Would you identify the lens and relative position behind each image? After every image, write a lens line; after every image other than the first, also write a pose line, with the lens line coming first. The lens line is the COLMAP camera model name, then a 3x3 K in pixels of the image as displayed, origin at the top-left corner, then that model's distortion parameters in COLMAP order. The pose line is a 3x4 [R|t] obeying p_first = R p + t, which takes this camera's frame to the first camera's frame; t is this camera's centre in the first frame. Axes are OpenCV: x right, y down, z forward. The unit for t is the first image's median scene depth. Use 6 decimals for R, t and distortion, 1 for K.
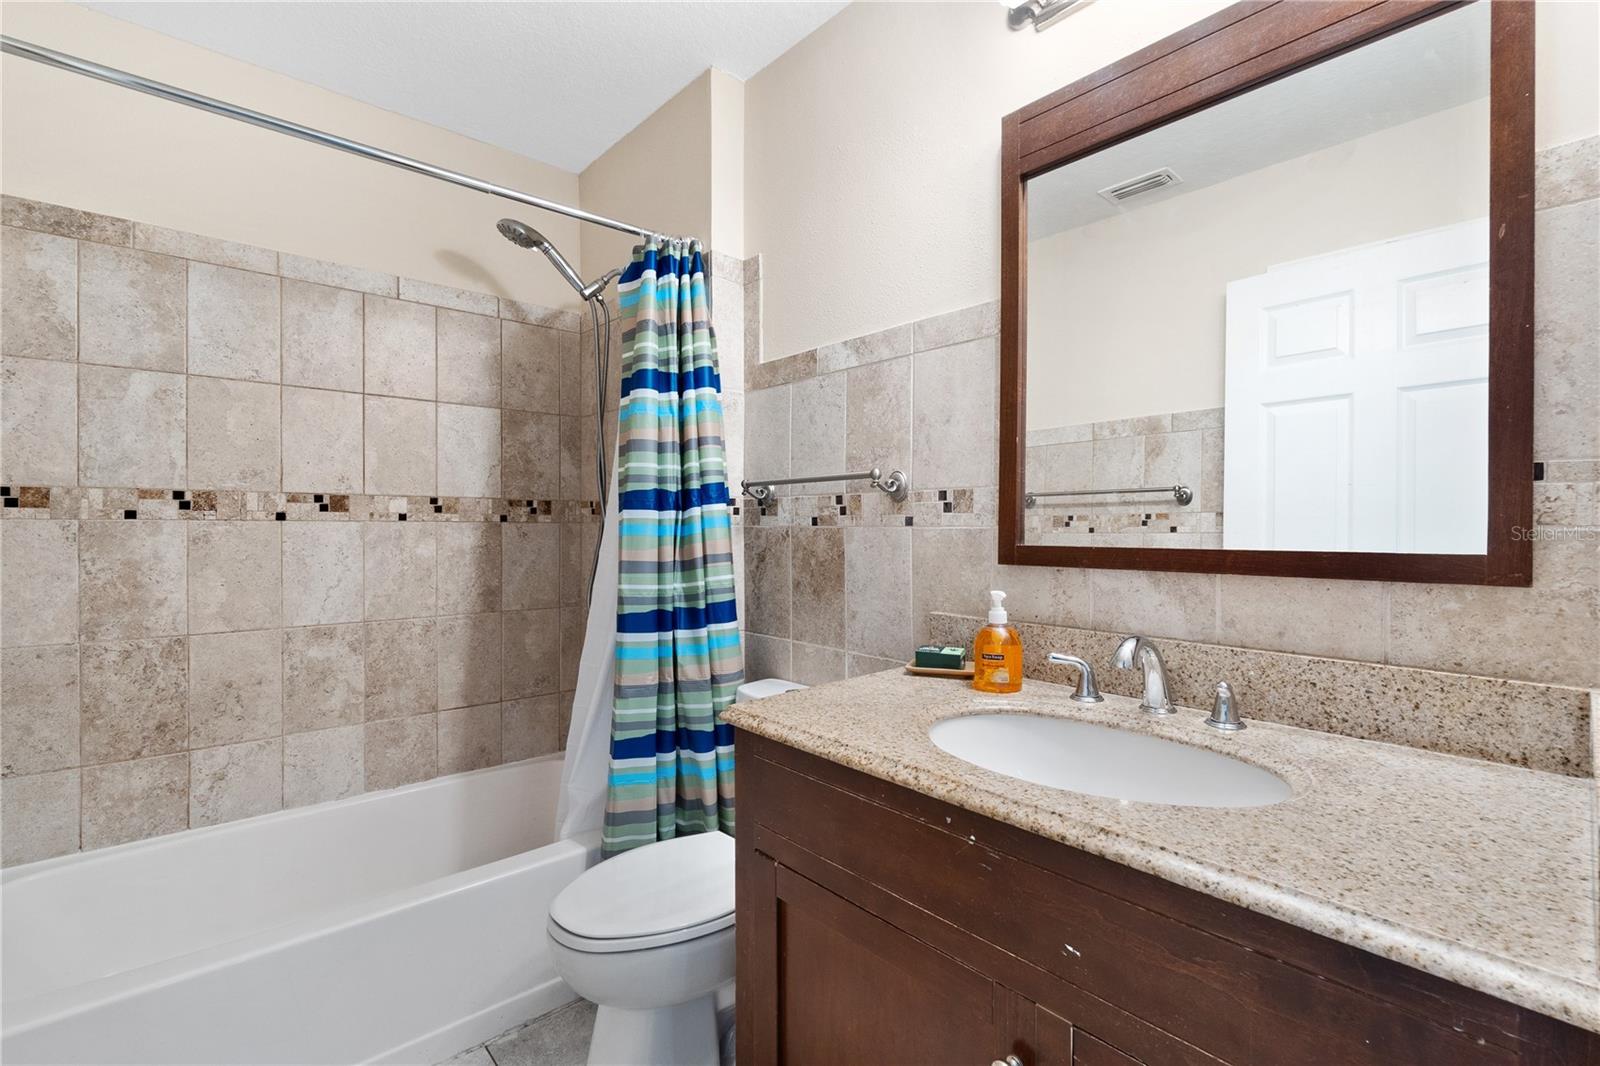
lens RADIAL K [[692.2, 0, 796.3], [0, 692.2, 525.7], [0, 0, 1]] dist [-0.010435, 0.004299]
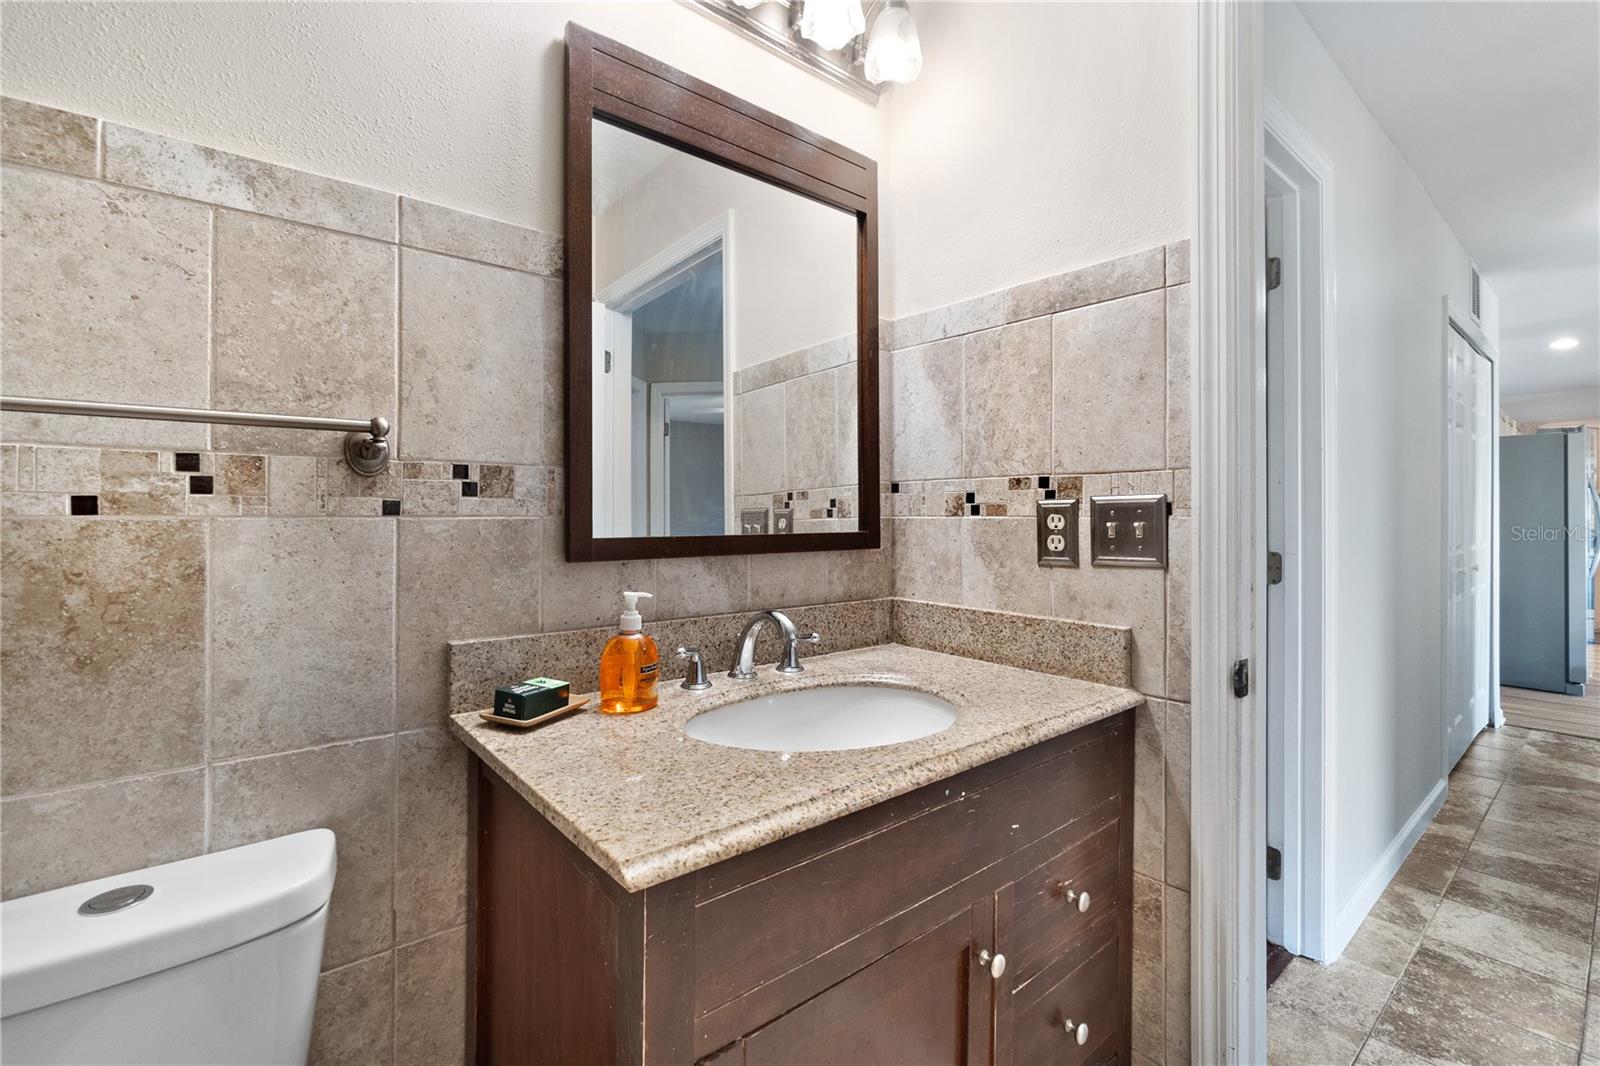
lens RADIAL K [[689.6, 0, 797.1], [0, 689.6, 507.0], [0, 0, 1]] dist [-0.009029, 0.000137]
pose [[0.053770, 0.009624, 0.998507, -0.478813], [-0.002629, 0.999951, -0.009497, -0.002697], [-0.998550, -0.002114, 0.053793, 0.654825]]
